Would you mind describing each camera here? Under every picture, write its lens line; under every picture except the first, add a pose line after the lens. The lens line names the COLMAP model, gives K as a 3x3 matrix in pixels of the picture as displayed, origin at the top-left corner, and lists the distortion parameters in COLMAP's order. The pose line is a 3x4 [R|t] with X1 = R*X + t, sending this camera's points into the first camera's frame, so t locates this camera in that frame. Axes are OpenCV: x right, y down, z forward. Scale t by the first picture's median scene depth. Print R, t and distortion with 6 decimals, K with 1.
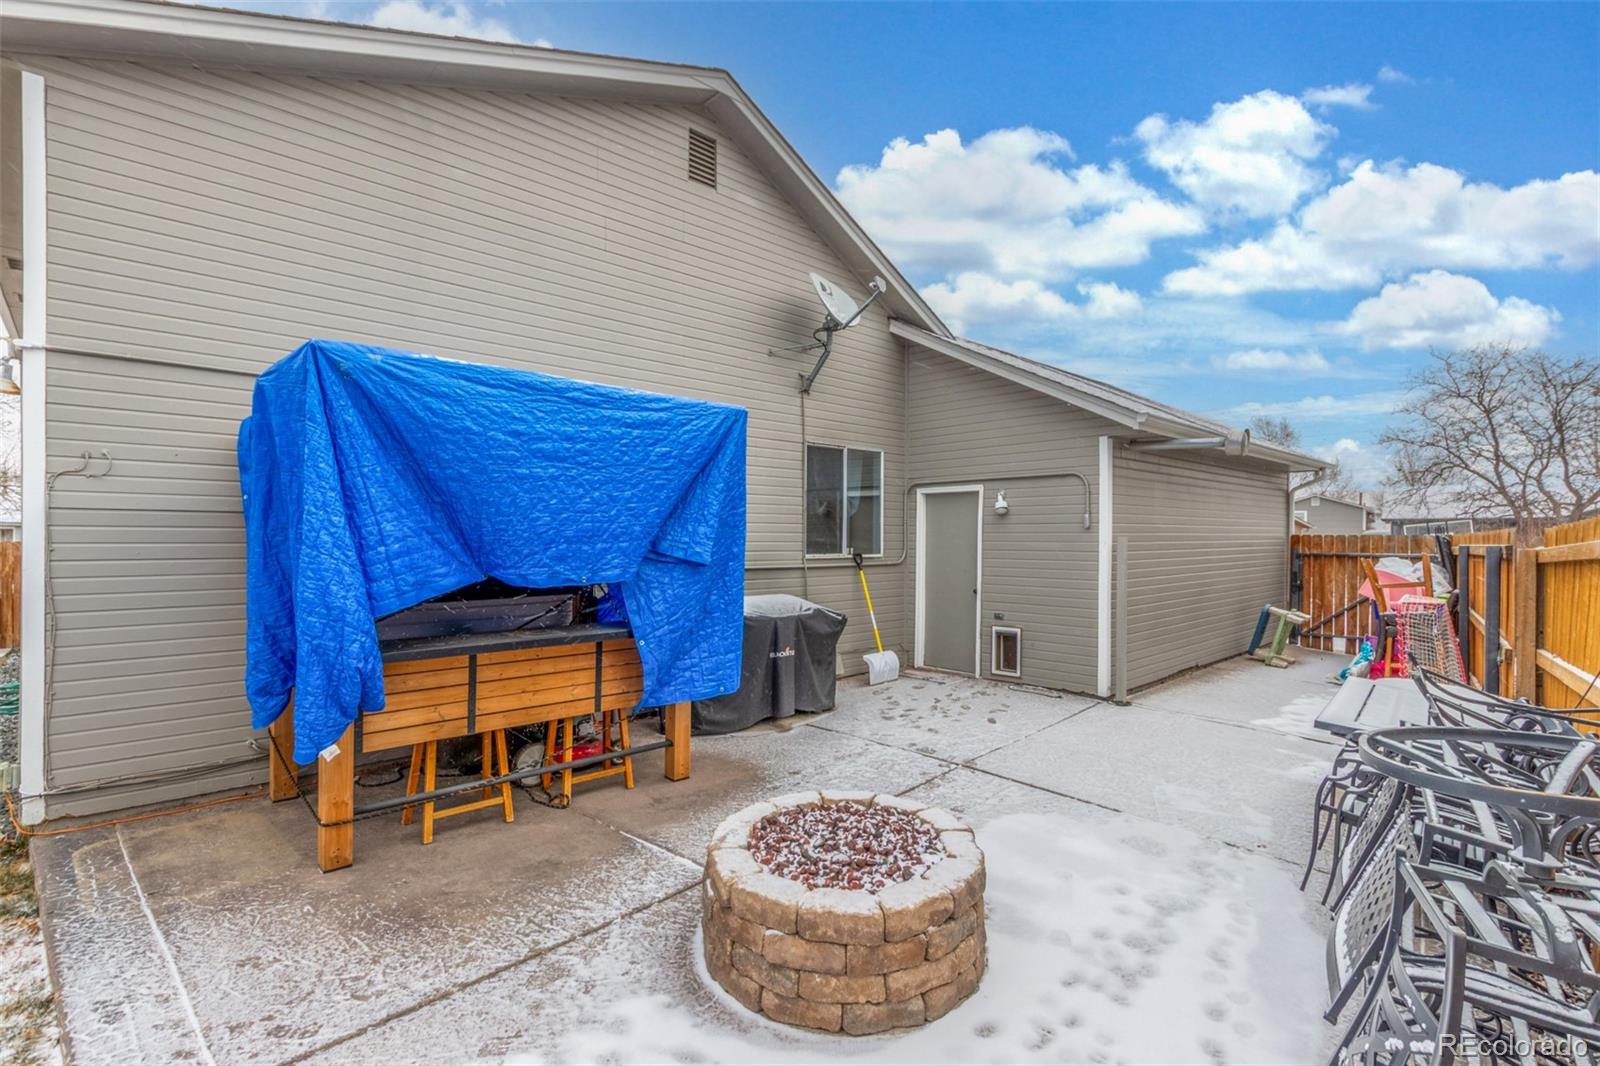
lens RADIAL K [[766.1, 0, 792.2], [0, 766.1, 536.7], [0, 0, 1]] dist [0.012036, -0.002244]
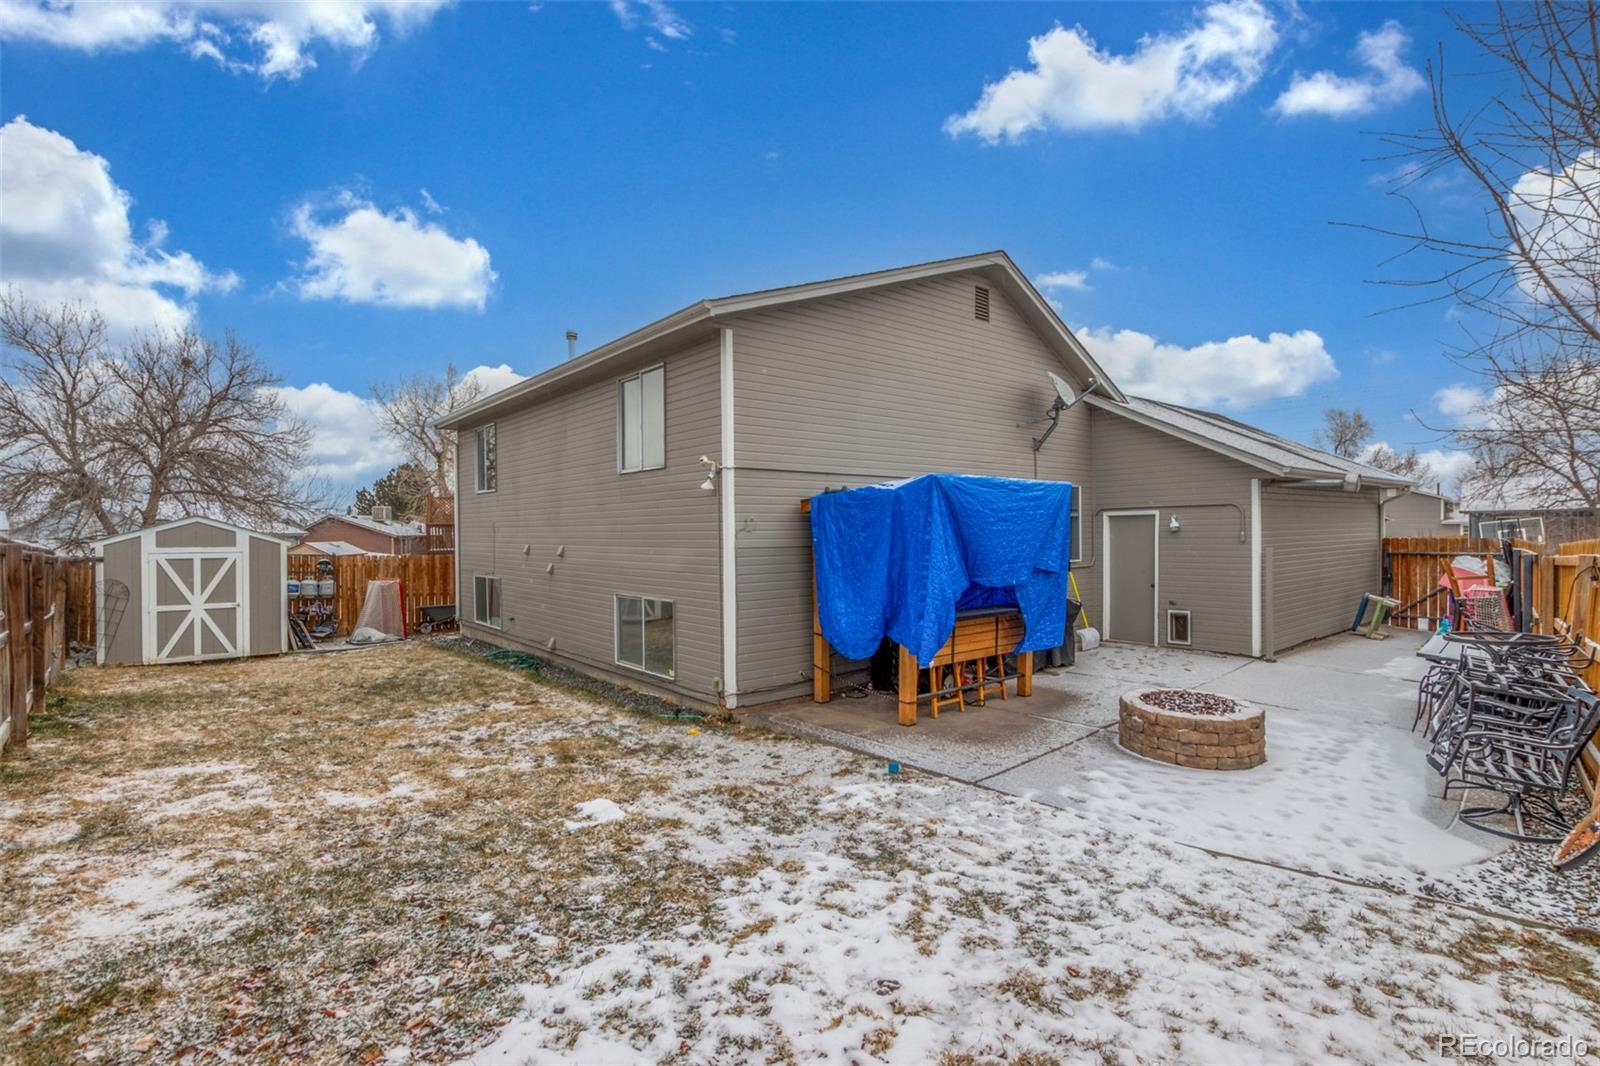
lens RADIAL K [[737.2, 0, 810.8], [0, 737.2, 539.2], [0, 0, 1]] dist [0.009668, -0.003741]
pose [[0.997619, -0.014598, -0.067399, -0.331318], [0.015088, 0.999863, 0.006770, -0.036570], [0.067291, -0.007771, 0.997703, -0.445188]]
